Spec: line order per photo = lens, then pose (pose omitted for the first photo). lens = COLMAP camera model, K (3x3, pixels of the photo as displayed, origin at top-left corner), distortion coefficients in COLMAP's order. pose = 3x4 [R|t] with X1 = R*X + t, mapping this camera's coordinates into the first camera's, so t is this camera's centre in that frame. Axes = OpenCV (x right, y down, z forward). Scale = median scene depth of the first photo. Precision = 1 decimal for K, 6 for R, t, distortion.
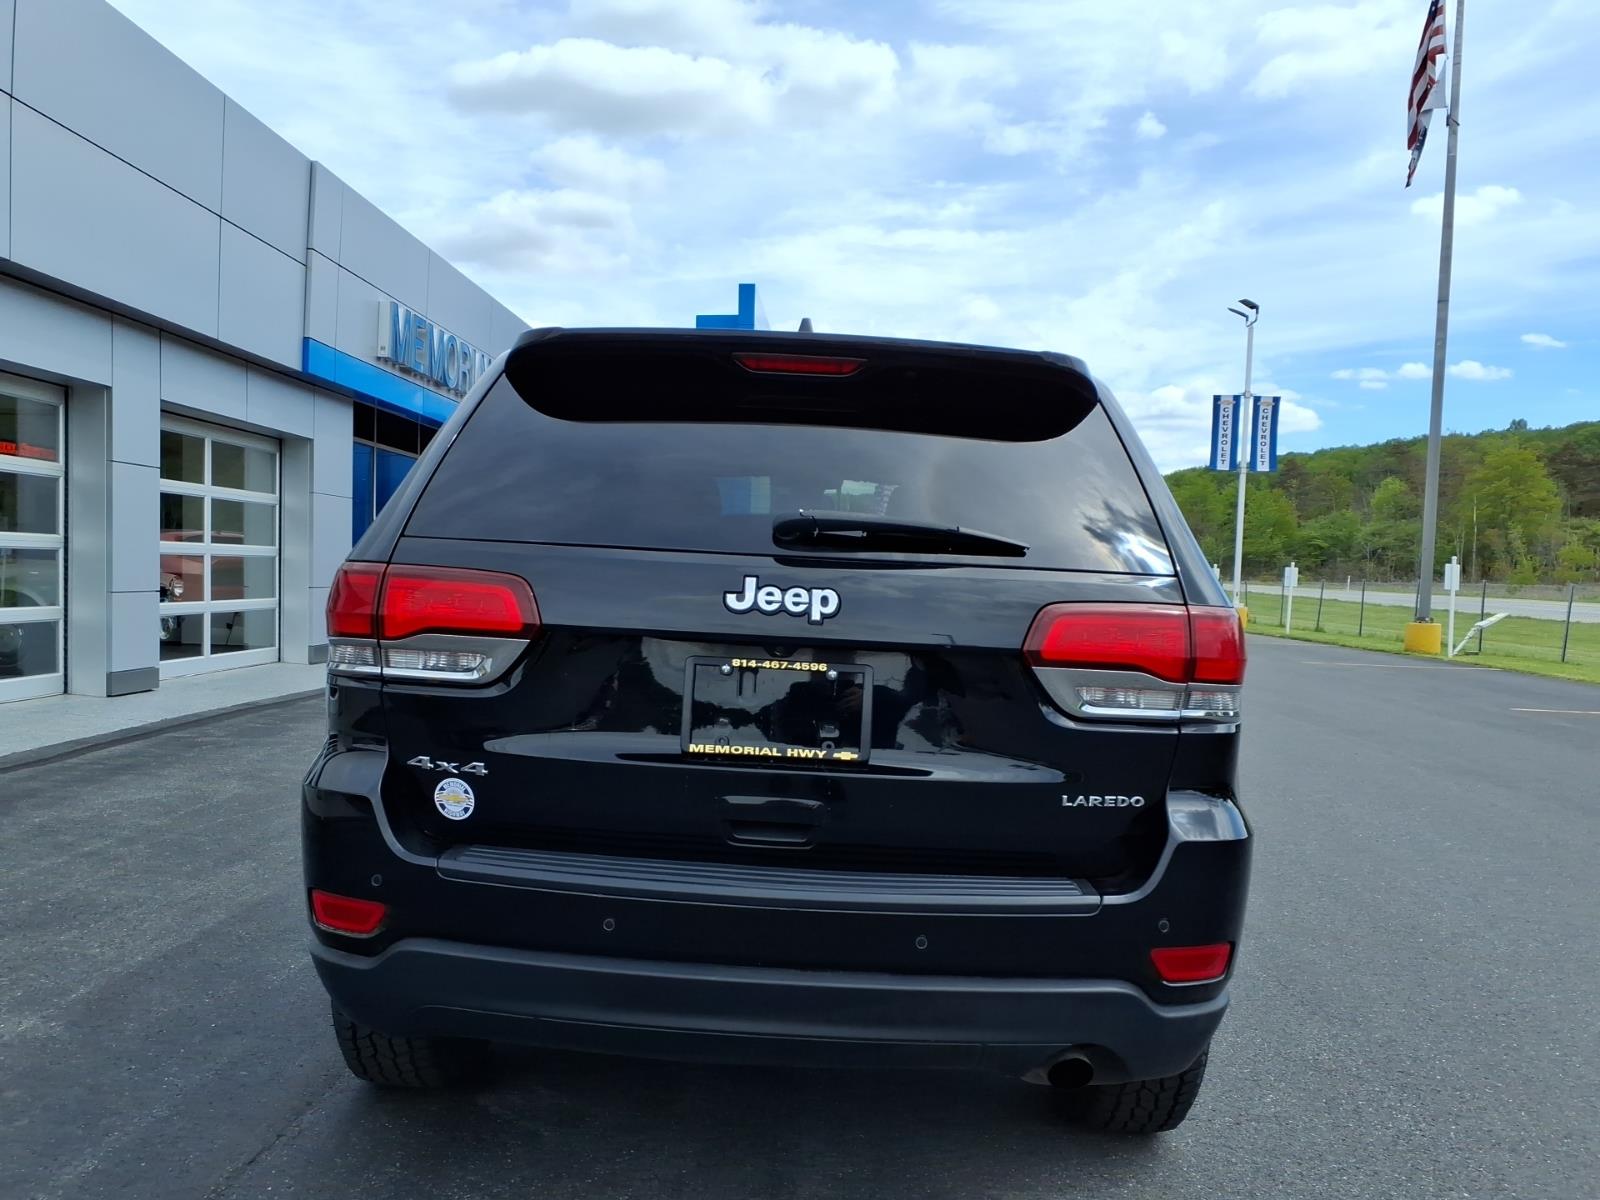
lens RADIAL K [[1295.8, 0, 803.9], [0, 1295.8, 630.8], [0, 0, 1]] dist [0.006850, 0.000772]
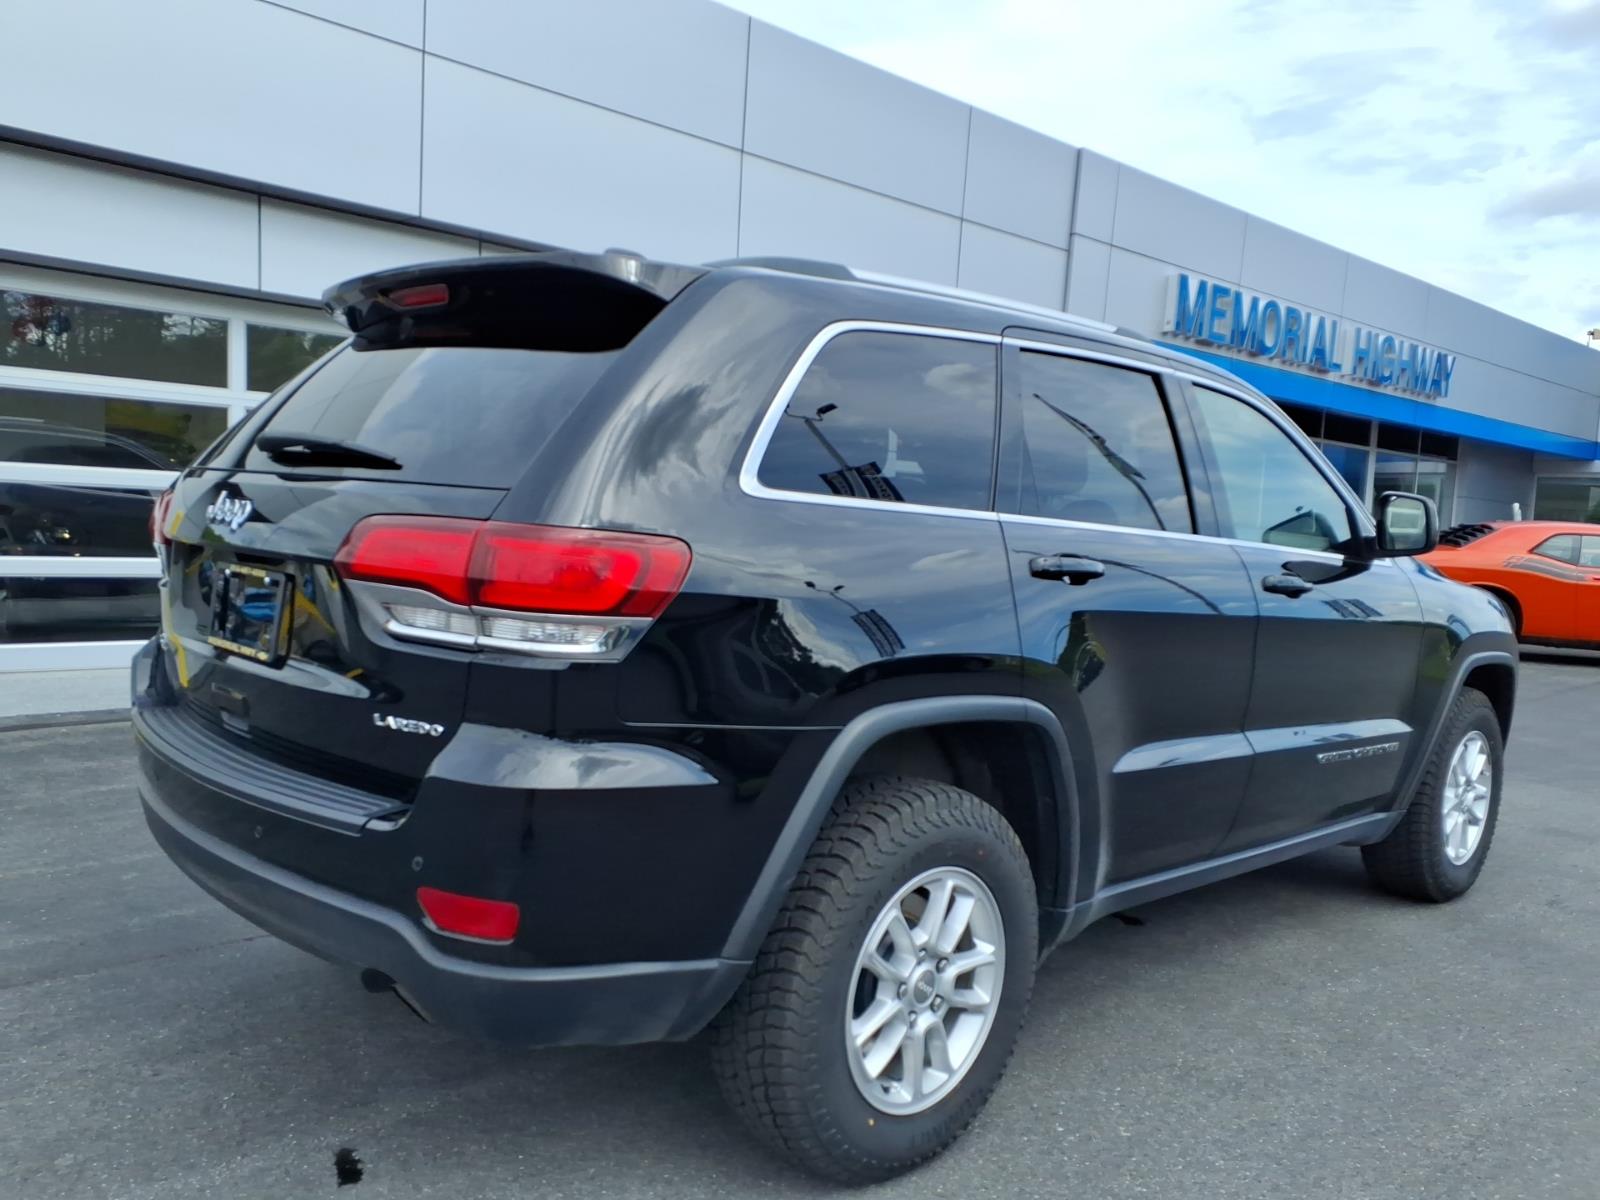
lens RADIAL K [[1295.8, 0, 803.9], [0, 1295.8, 630.8], [0, 0, 1]] dist [0.006850, 0.000772]
pose [[0.711791, 0.059863, -0.699836, 0.892871], [-0.052699, 0.998105, 0.031777, 0.014208], [0.700412, 0.014262, 0.713597, 0.430571]]
